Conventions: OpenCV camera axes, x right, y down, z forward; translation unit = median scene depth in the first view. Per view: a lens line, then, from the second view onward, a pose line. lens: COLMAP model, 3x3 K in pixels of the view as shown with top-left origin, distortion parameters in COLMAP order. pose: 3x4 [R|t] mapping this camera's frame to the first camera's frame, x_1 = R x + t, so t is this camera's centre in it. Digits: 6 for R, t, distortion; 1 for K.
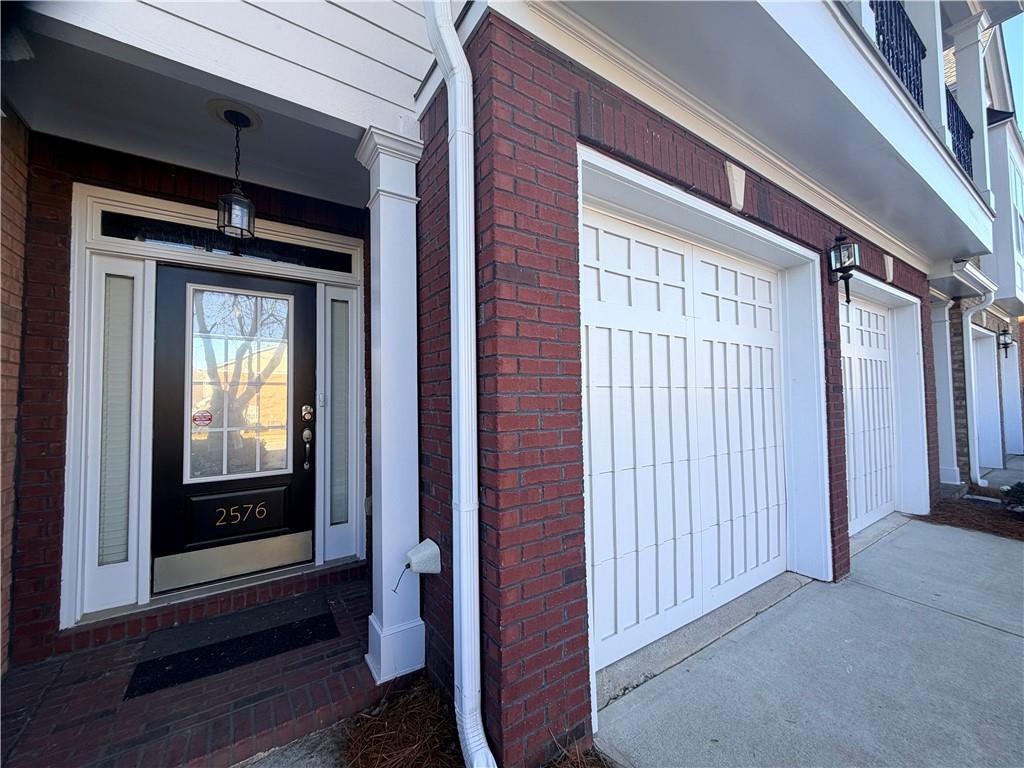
lens RADIAL K [[411.7, 0, 515.4], [0, 411.7, 381.2], [0, 0, 1]] dist [0.001040, 0.000735]
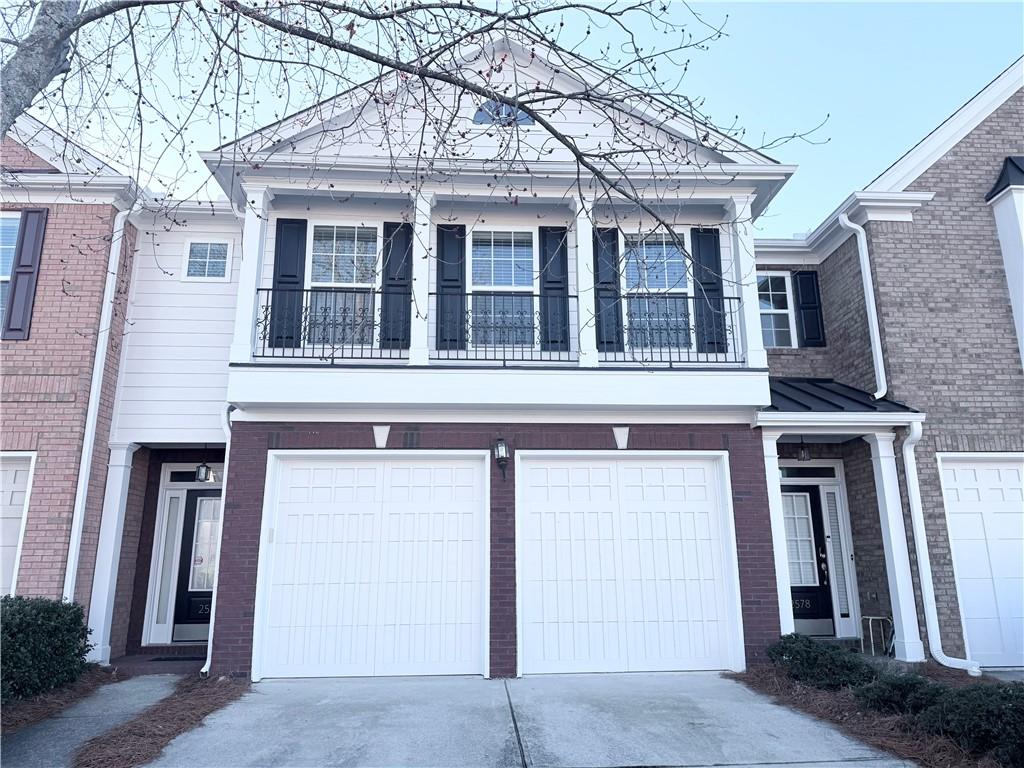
lens RADIAL K [[724.5, 0, 511.4], [0, 724.5, 383.1], [0, 0, 1]] dist [-0.002688, -0.000836]
pose [[0.859034, -0.122750, -0.496983, 2.816917], [0.018494, 0.977634, -0.209501, 0.006770], [0.511584, 0.170777, 0.842091, -1.601627]]
